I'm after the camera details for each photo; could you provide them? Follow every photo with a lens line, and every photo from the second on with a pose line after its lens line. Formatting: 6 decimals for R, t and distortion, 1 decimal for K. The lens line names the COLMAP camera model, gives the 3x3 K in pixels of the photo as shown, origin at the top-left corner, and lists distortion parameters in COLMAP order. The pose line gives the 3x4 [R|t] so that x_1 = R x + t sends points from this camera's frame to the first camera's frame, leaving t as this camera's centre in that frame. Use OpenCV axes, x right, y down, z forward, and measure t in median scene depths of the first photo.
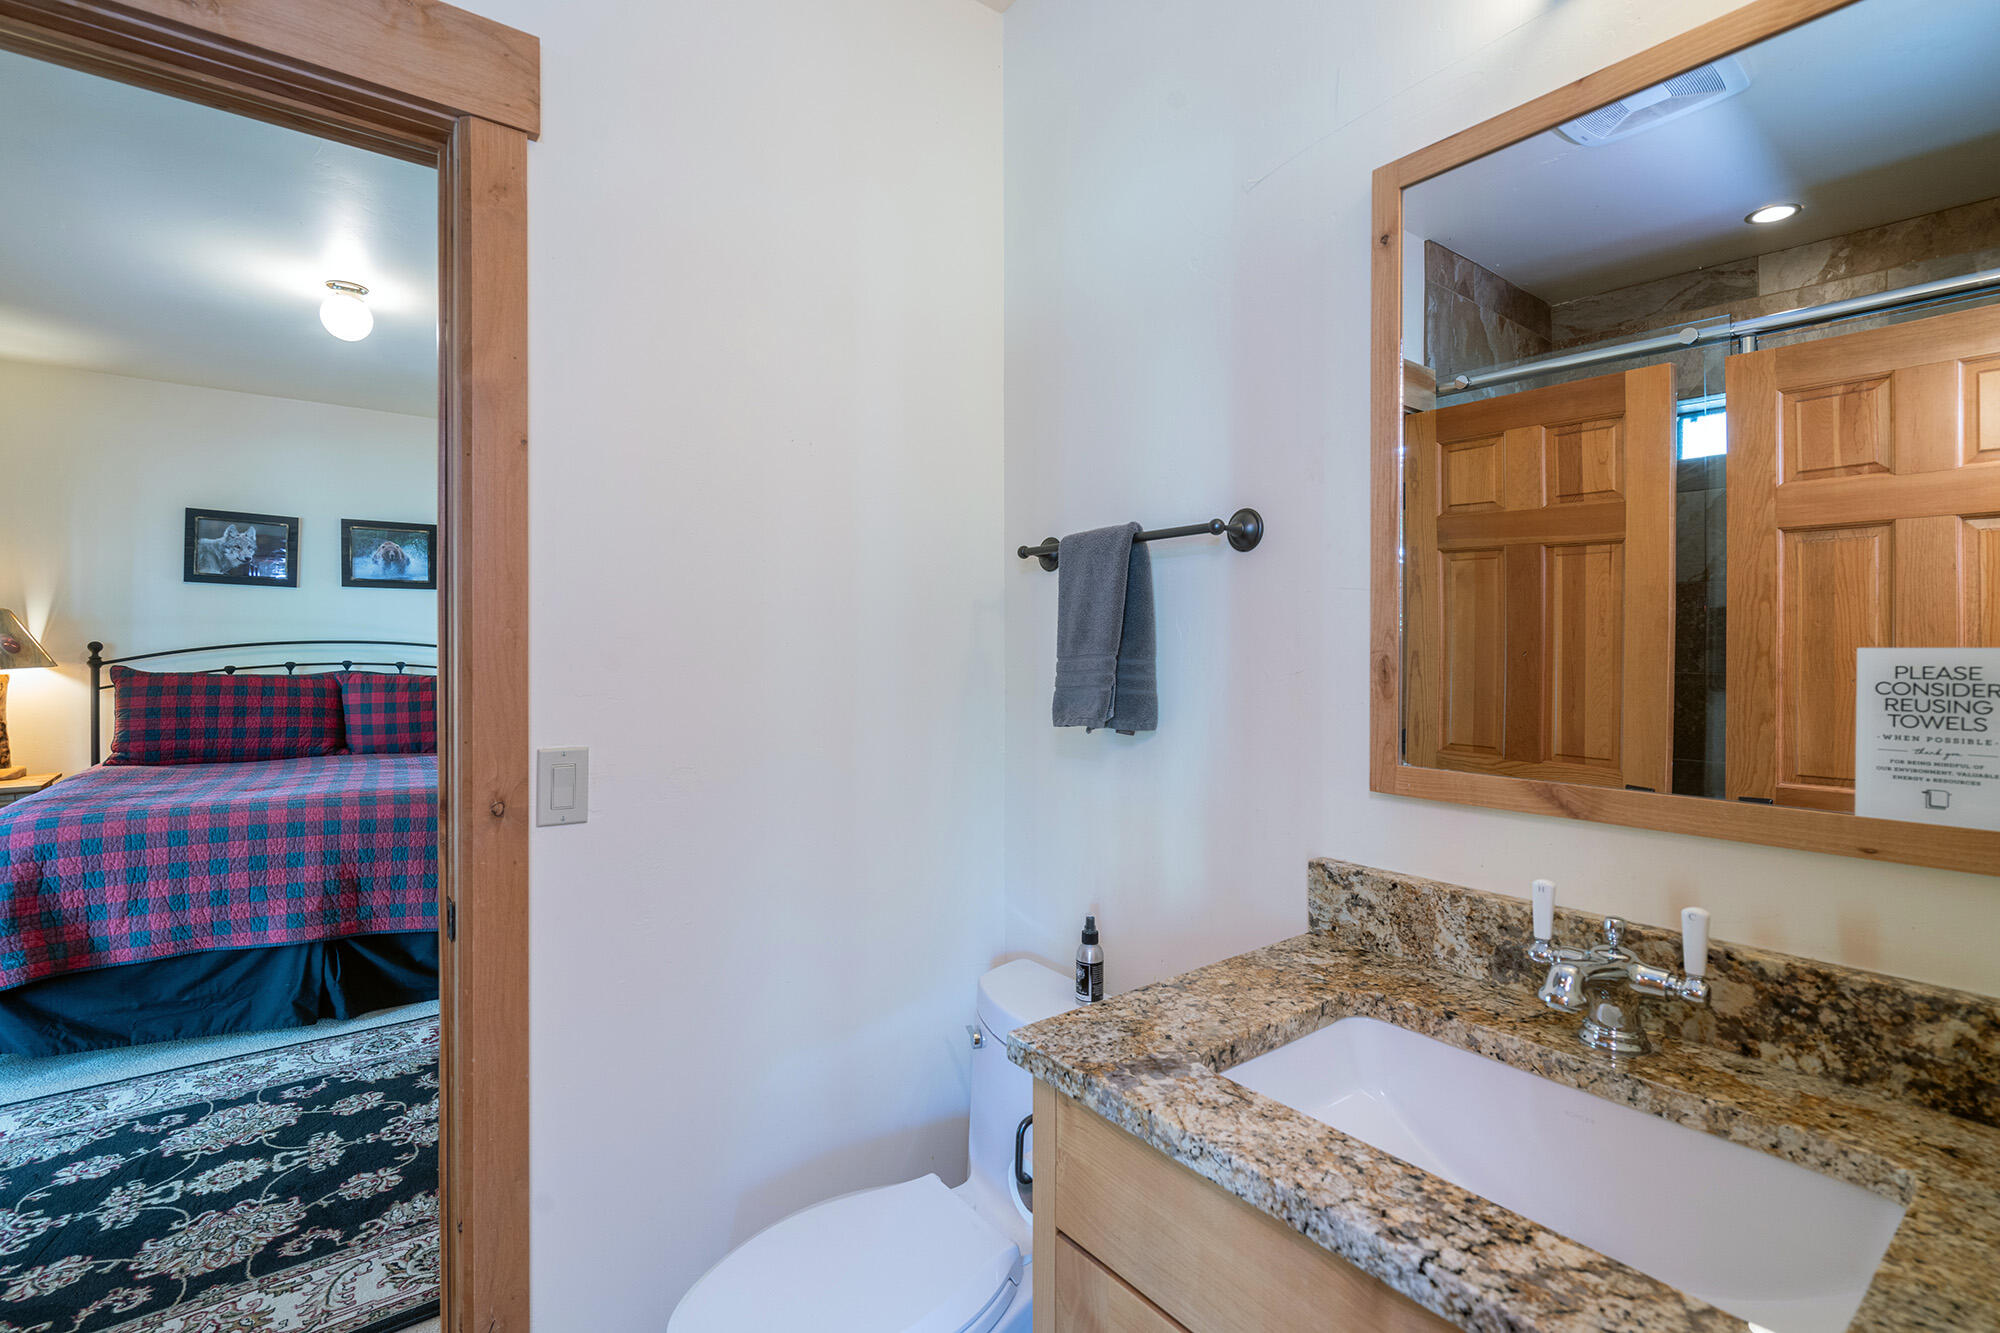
lens RADIAL K [[931.5, 0, 996.9], [0, 931.5, 656.4], [0, 0, 1]] dist [-0.005894, 0.002831]
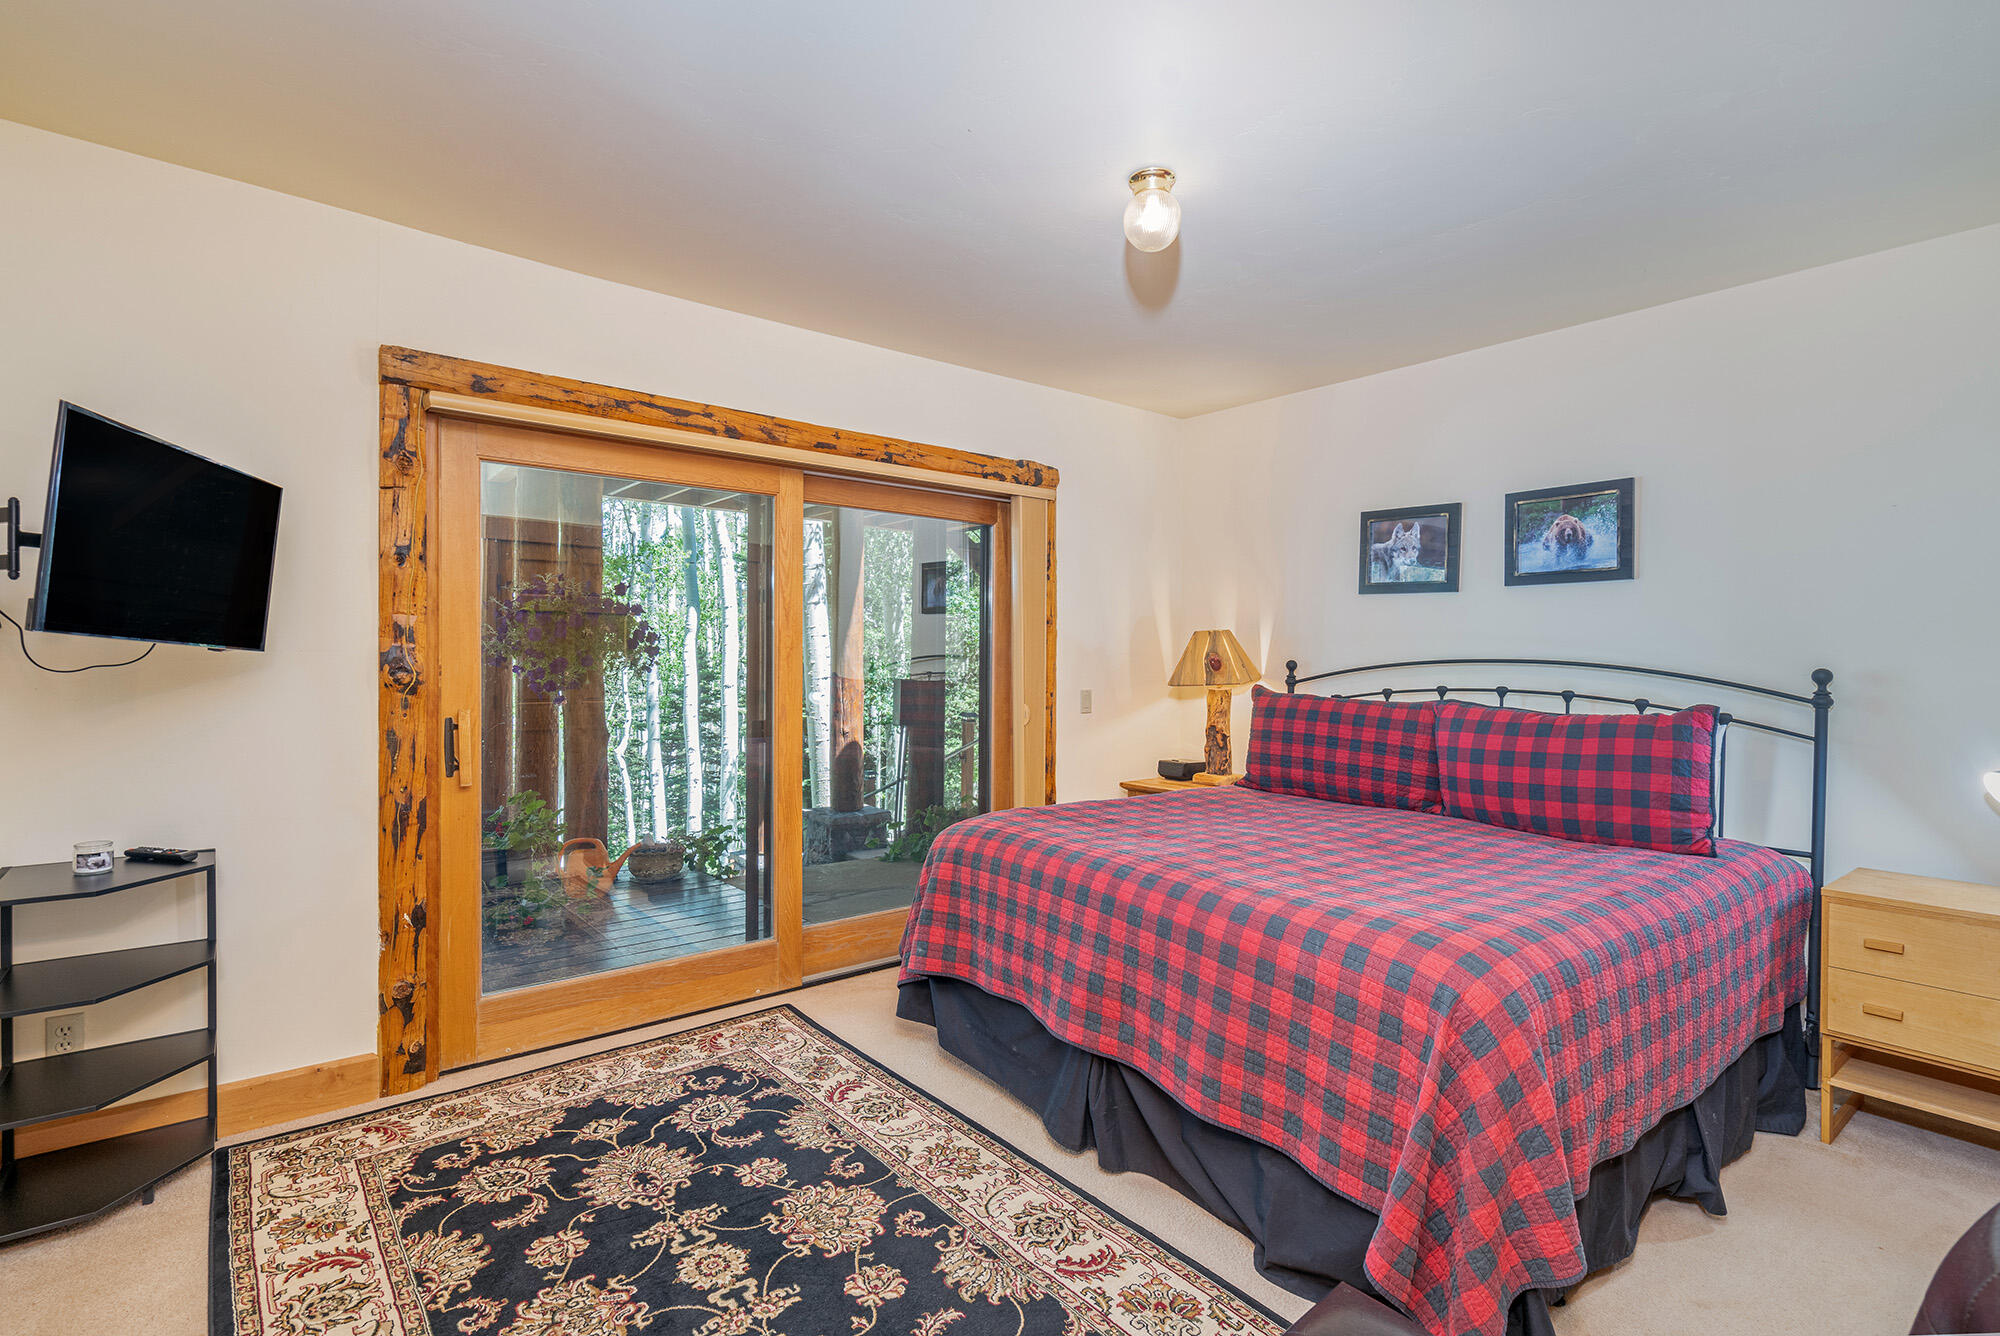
lens RADIAL K [[931.5, 0, 1001.5], [0, 931.5, 679.9], [0, 0, 1]] dist [-0.005894, 0.002831]
pose [[0.026770, 0.022055, -0.999398, 0.032575], [-0.015741, 0.999642, 0.021639, -0.013694], [0.999518, 0.015152, 0.027107, 0.775648]]
